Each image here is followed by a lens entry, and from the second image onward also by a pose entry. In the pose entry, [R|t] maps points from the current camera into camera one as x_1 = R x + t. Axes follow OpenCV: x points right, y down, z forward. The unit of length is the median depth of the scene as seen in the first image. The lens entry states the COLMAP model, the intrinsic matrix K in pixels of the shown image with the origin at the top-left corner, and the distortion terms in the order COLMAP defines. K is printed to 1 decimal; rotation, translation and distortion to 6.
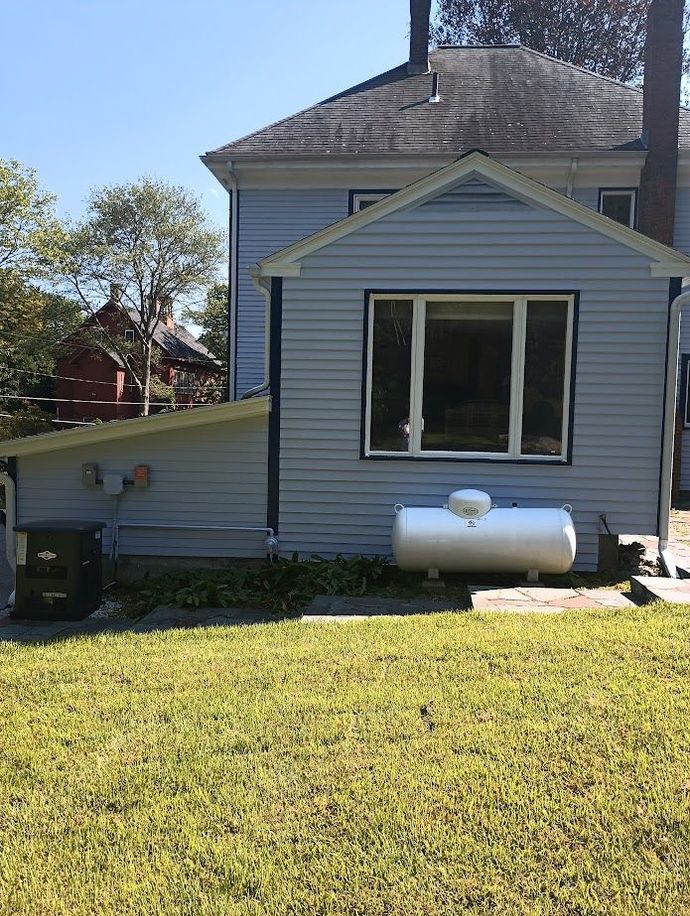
lens RADIAL K [[744.2, 0, 345.0], [0, 744.2, 458.0], [0, 0, 1]] dist [0.074589, -0.070719]
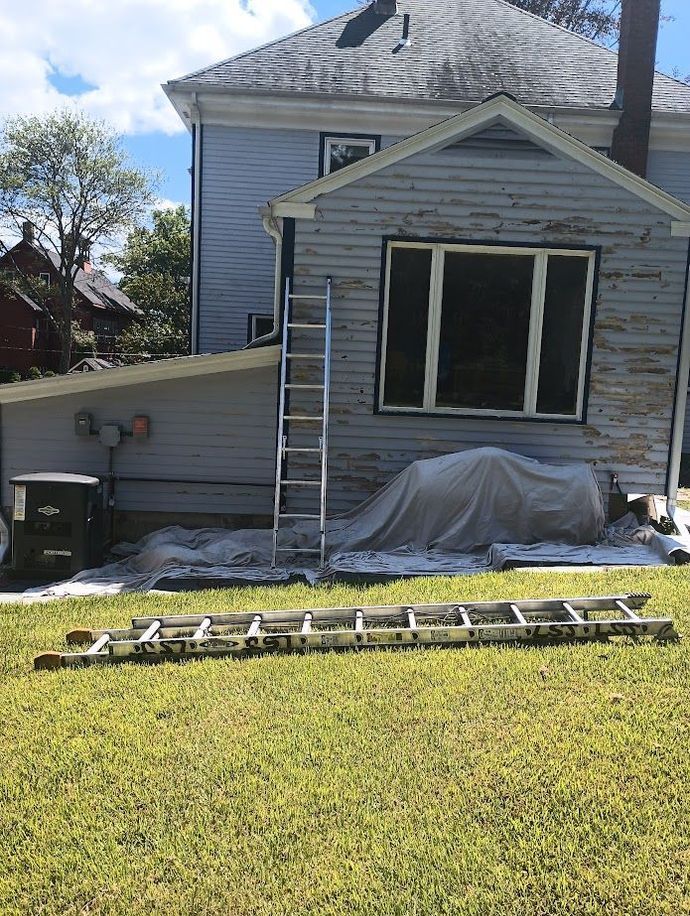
lens RADIAL K [[744.2, 0, 345.0], [0, 744.2, 458.0], [0, 0, 1]] dist [0.074589, -0.070719]
pose [[0.993615, 0.014072, 0.111944, -0.122019], [-0.020515, 0.998185, 0.056612, 0.004264], [-0.110944, -0.058547, 0.992101, 0.039313]]
